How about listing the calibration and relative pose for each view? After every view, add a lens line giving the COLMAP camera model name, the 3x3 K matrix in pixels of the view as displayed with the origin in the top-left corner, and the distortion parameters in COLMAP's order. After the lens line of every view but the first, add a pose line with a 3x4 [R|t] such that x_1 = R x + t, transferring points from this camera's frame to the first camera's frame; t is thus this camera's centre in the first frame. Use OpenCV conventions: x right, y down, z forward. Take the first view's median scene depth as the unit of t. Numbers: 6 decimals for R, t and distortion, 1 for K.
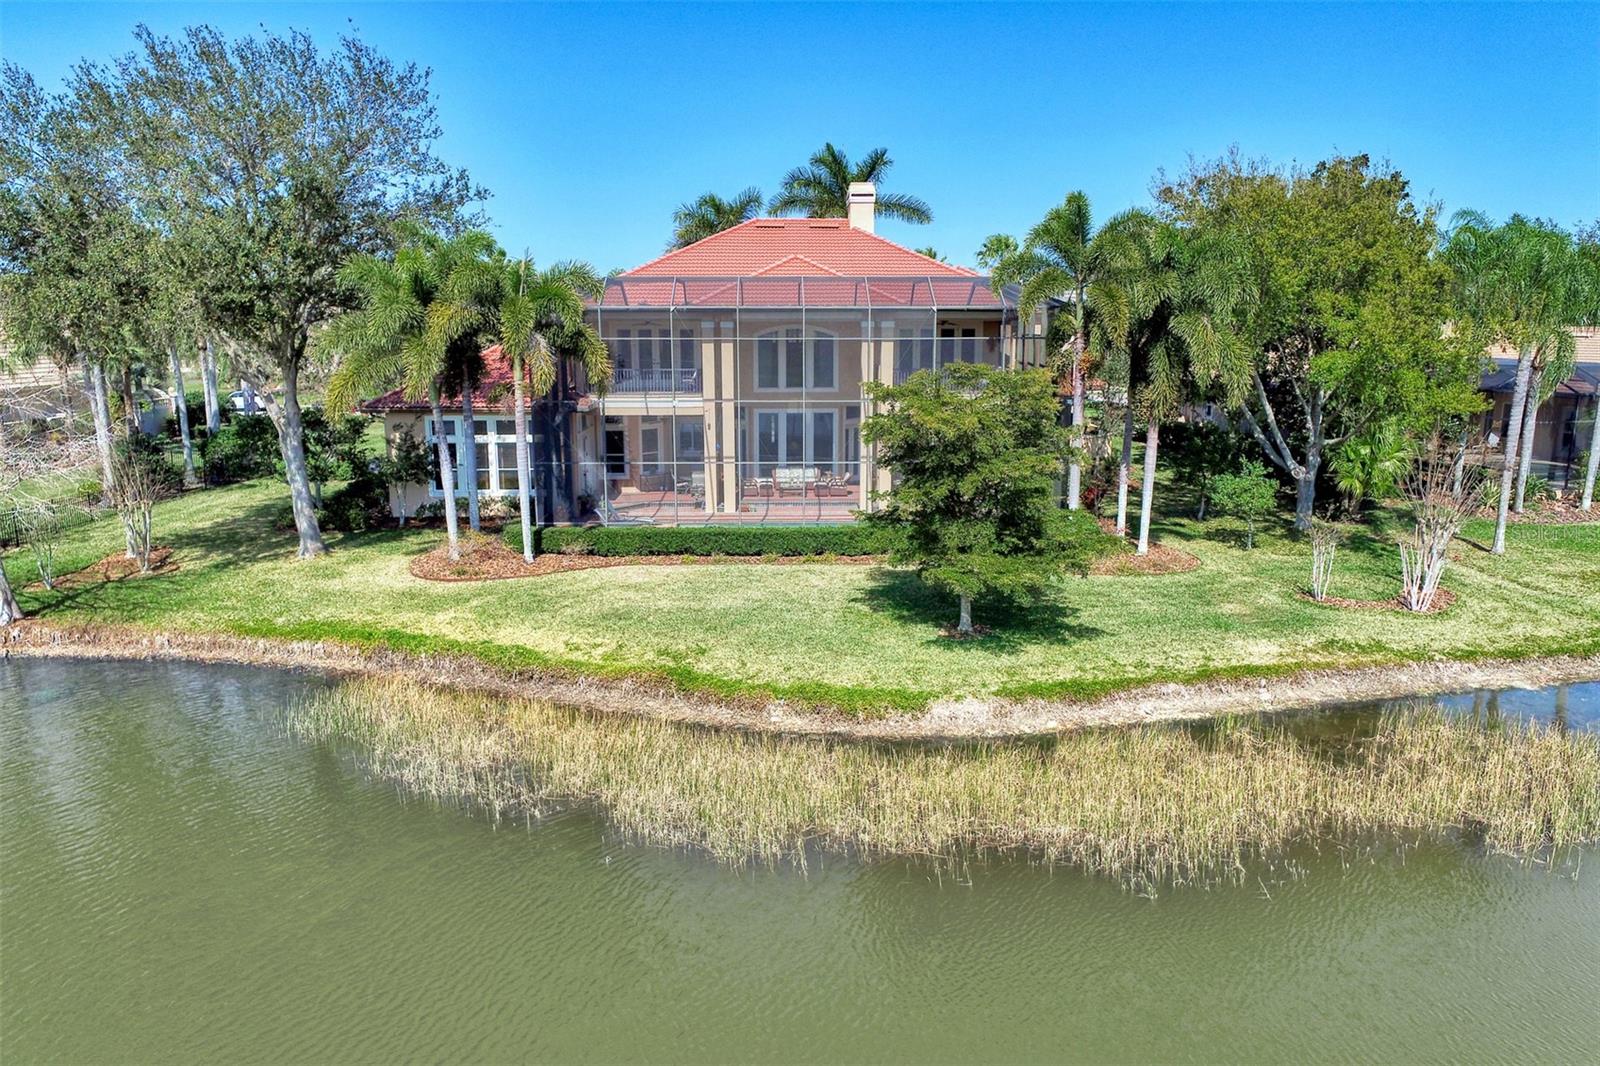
lens RADIAL K [[1090.0, 0, 800.0], [0, 1090.0, 533.0], [0, 0, 1]] dist [-0.024523, -0.000096]
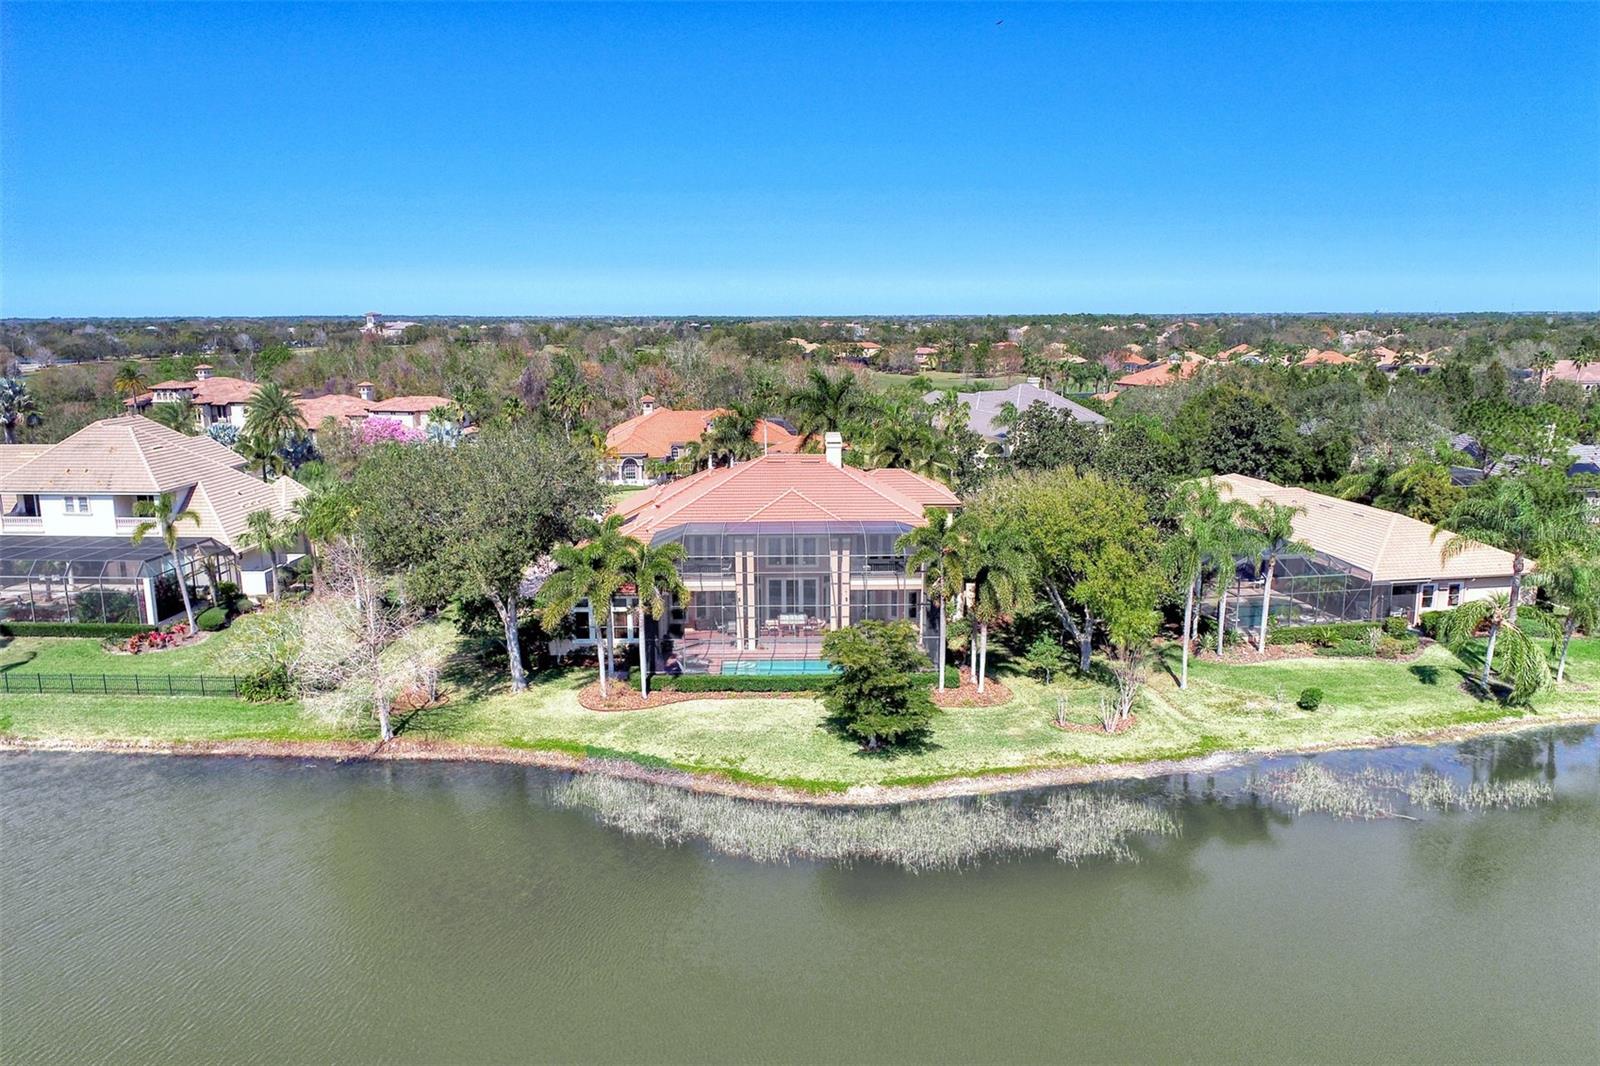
lens RADIAL K [[1090.0, 0, 800.0], [0, 1090.0, 533.0], [0, 0, 1]] dist [-0.024523, -0.000096]
pose [[0.999971, -0.002058, -0.007378, 0.034869], [0.002062, 0.999998, 0.000567, -0.323481], [0.007377, -0.000582, 0.999973, -1.072057]]
